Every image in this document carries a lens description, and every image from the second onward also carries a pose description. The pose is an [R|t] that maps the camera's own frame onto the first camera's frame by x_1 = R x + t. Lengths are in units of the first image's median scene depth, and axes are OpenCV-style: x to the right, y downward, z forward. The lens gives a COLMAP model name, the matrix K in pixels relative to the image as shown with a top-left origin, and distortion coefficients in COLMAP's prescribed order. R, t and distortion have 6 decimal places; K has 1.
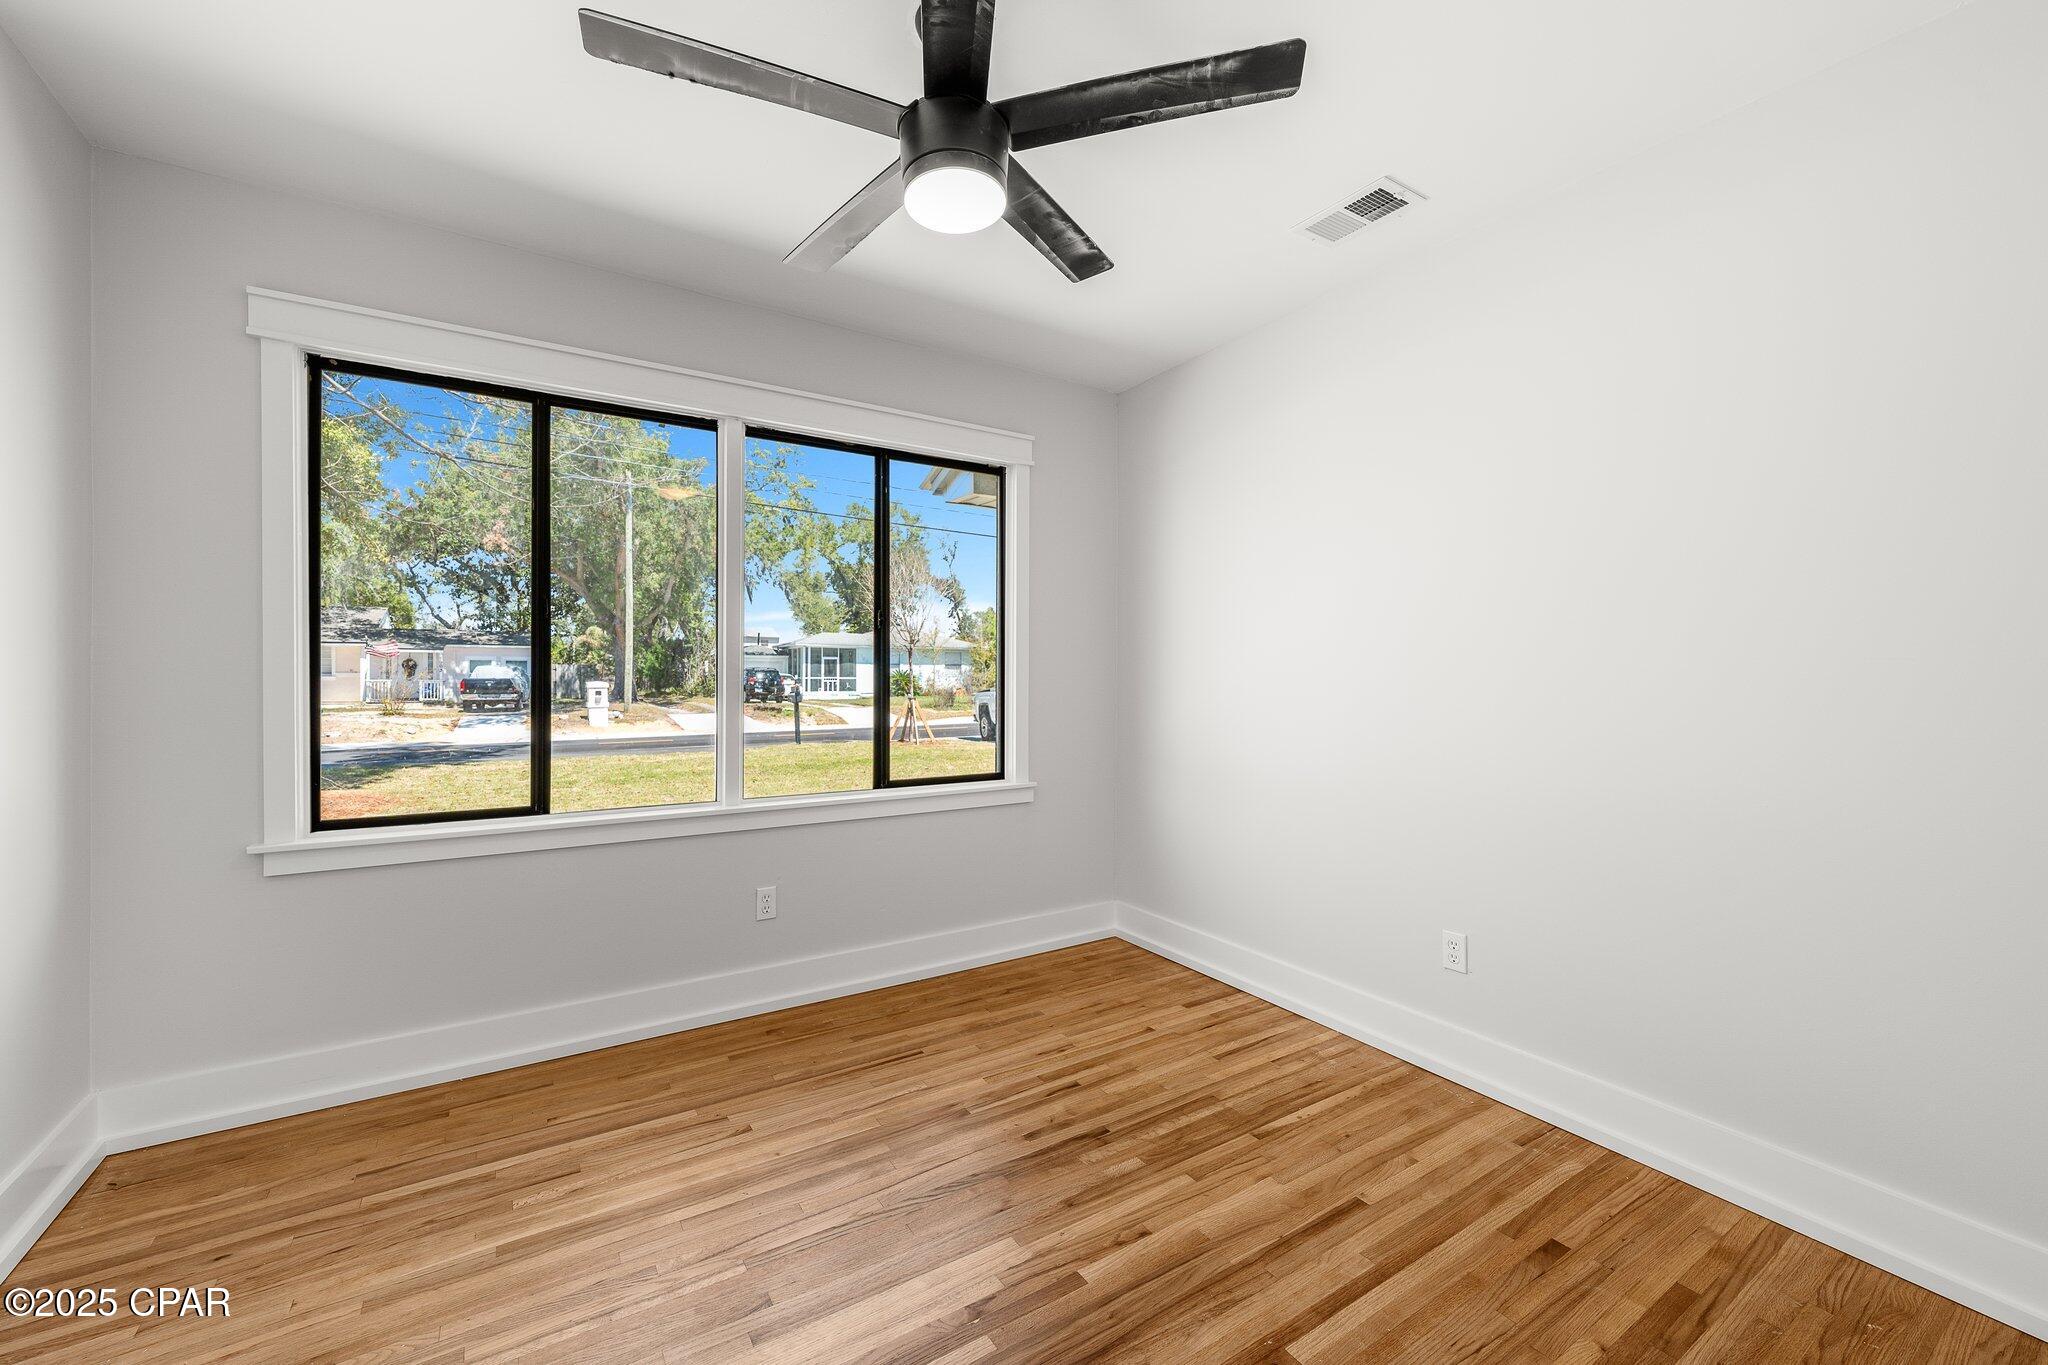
lens RADIAL K [[761.2, 0, 984.1], [0, 761.2, 681.8], [0, 0, 1]] dist [-0.000299, -0.000049]
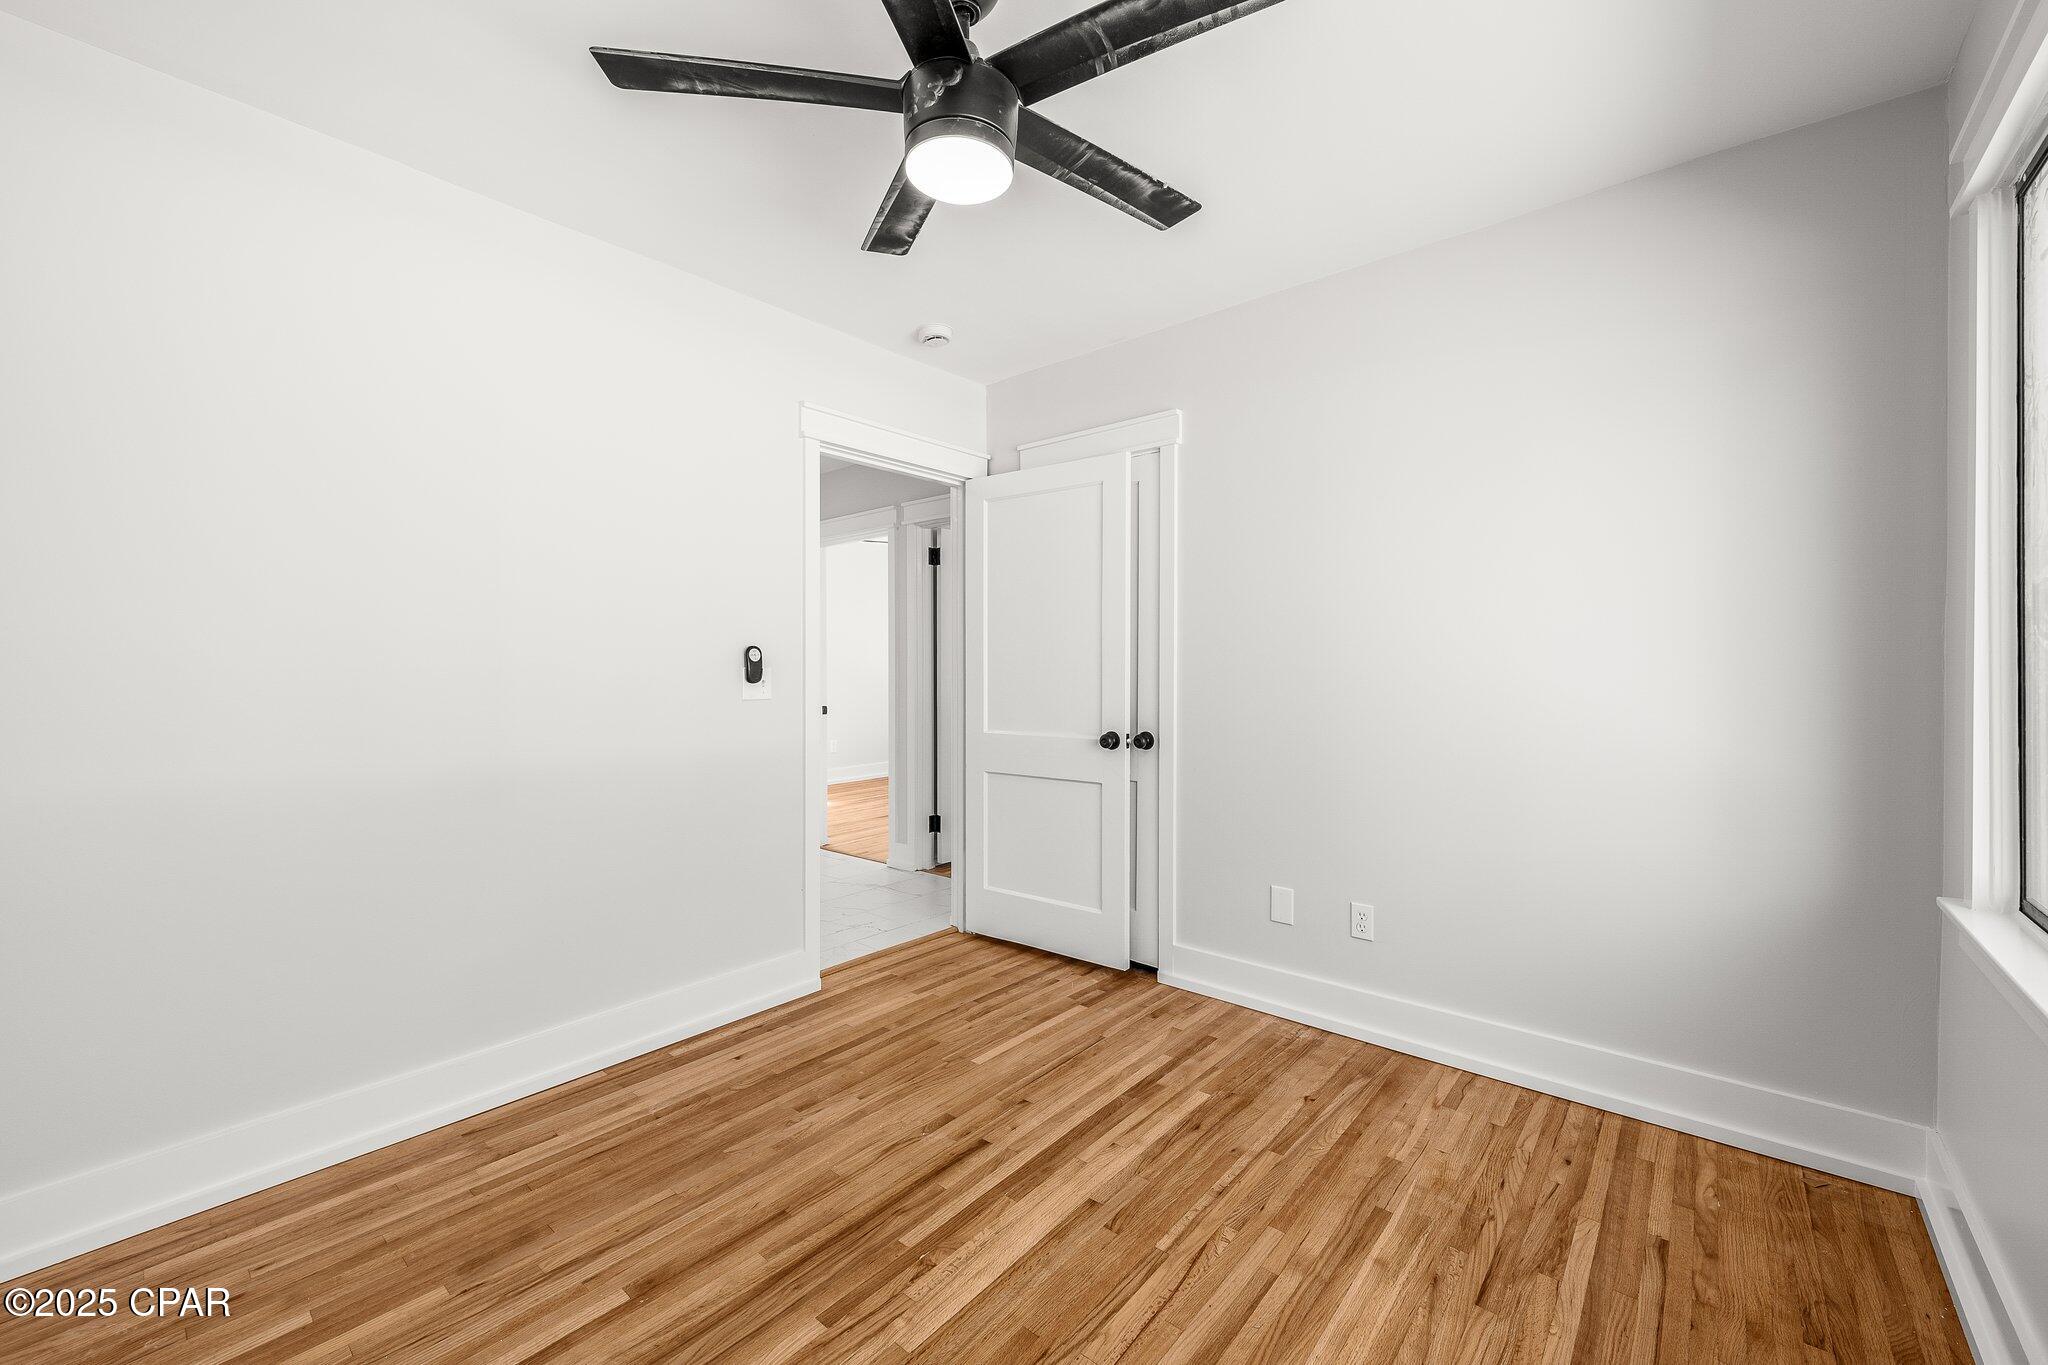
lens RADIAL K [[812.5, 0, 1011.8], [0, 812.5, 672.7], [0, 0, 1]] dist [-0.001406, -0.000217]
pose [[-0.948755, 0.001539, -0.316010, 0.131202], [-0.002048, 0.999937, 0.011018, -0.007668], [0.316007, 0.011101, -0.948692, 1.192340]]
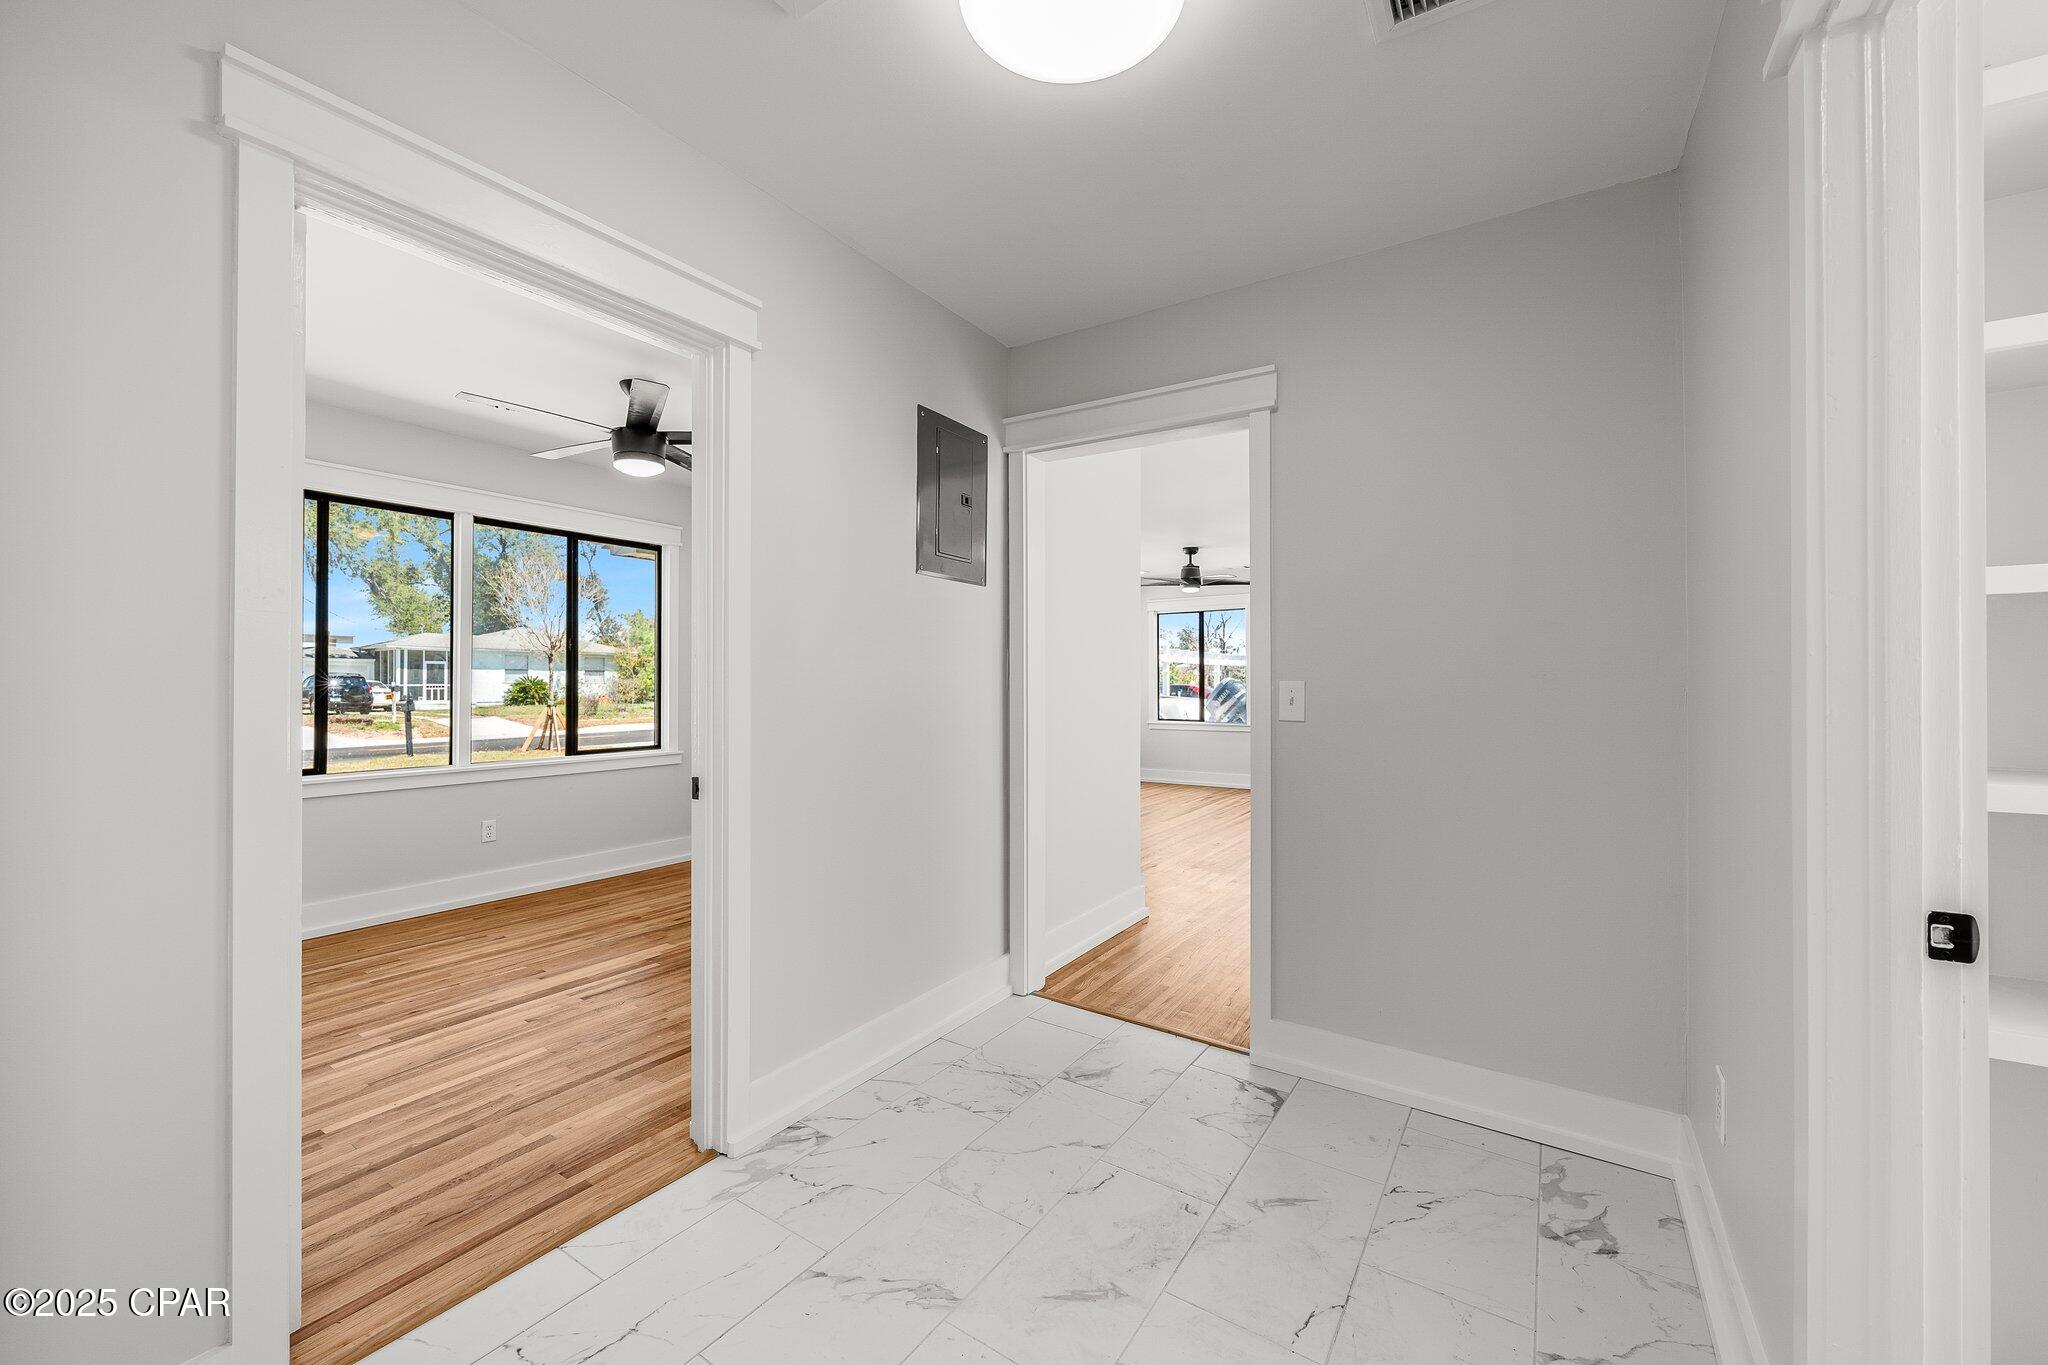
lens RADIAL K [[800.0, 0, 1028.1], [0, 800.0, 680.8], [0, 0, 1]] dist [0.000894, 0.000026]
pose [[0.894231, 0.000928, 0.447605, -0.041317], [0.003870, 0.999944, -0.009805, 0.011461], [-0.447589, 0.010500, 0.894178, -0.965130]]
